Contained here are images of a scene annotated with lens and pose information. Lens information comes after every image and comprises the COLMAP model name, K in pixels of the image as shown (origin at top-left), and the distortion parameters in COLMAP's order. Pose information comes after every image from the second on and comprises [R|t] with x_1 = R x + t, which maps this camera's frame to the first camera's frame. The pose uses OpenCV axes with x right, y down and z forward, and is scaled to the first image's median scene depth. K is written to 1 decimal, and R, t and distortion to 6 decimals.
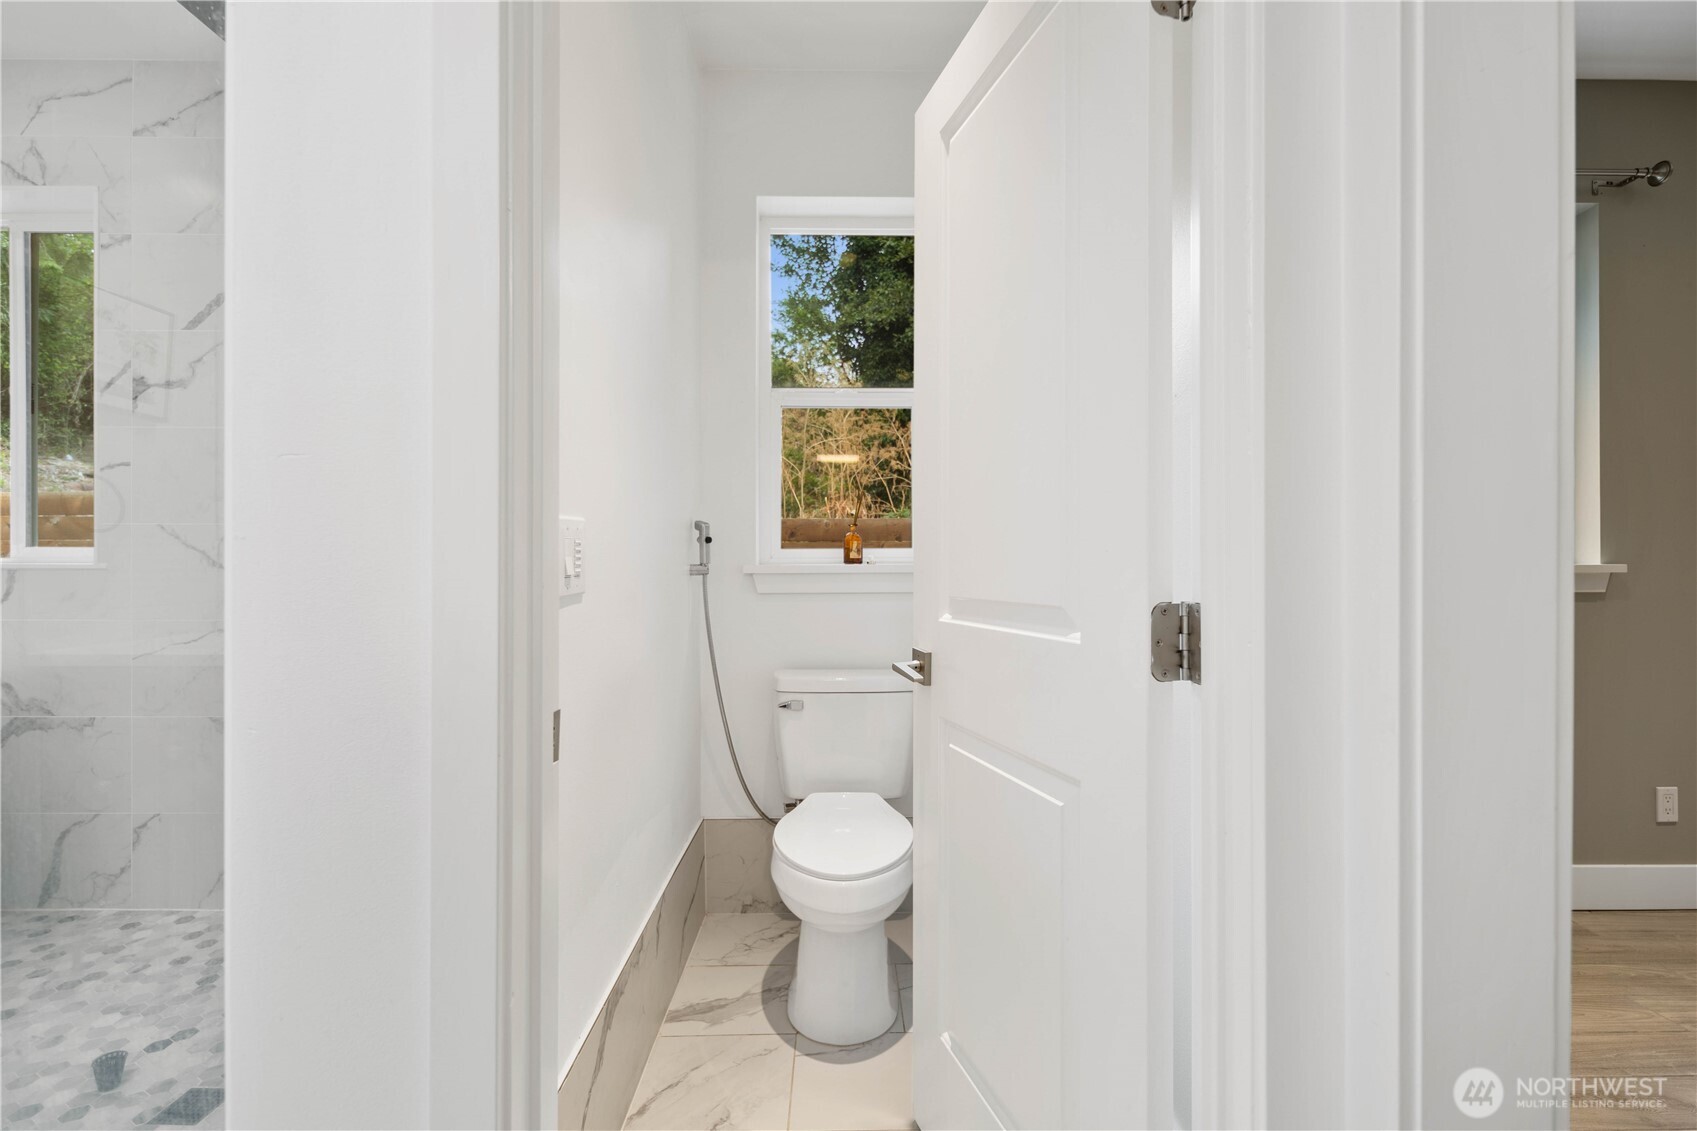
lens RADIAL K [[746.3, 0, 849.3], [0, 746.3, 559.0], [0, 0, 1]] dist [0.012234, -0.004746]
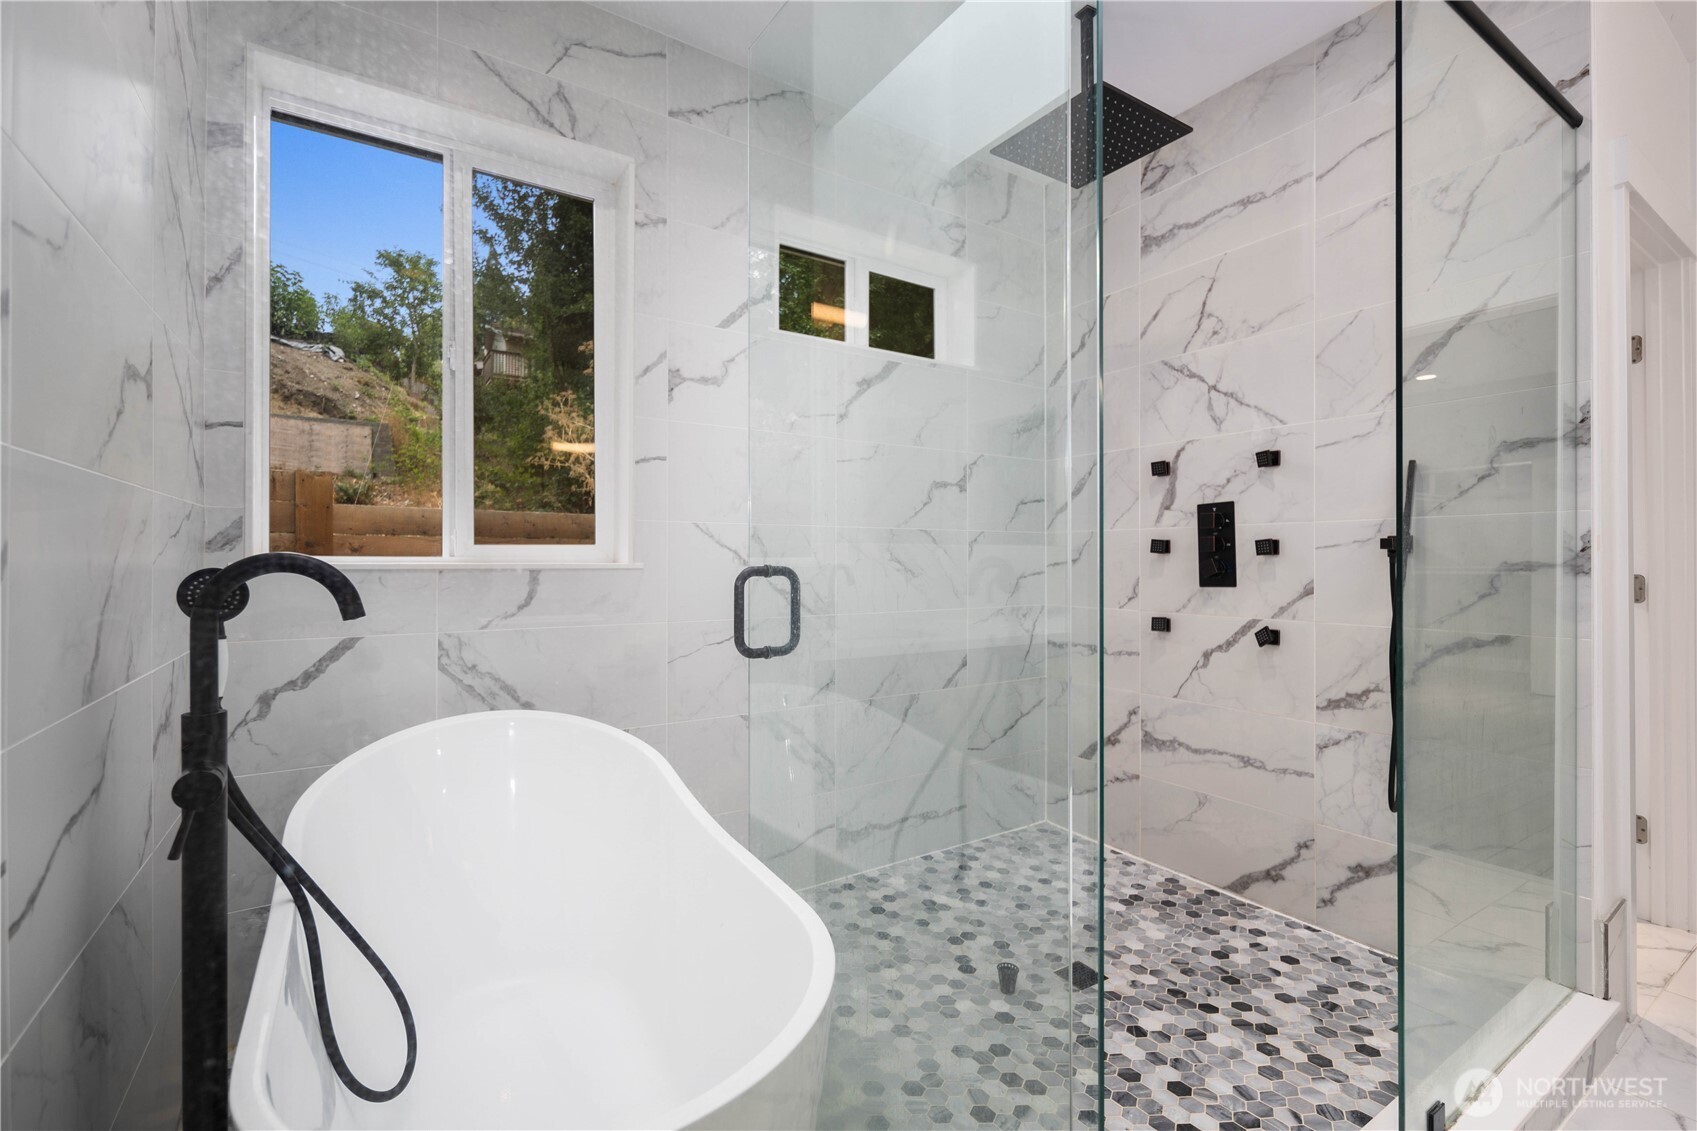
lens RADIAL K [[736.3, 0, 845.7], [0, 736.3, 557.4], [0, 0, 1]] dist [-0.001163, -0.000461]
pose [[0.839019, -0.001051, 0.544101, -1.273215], [-0.000337, 0.999997, 0.002452, -0.003403], [-0.544102, -0.002241, 0.839016, 0.091038]]
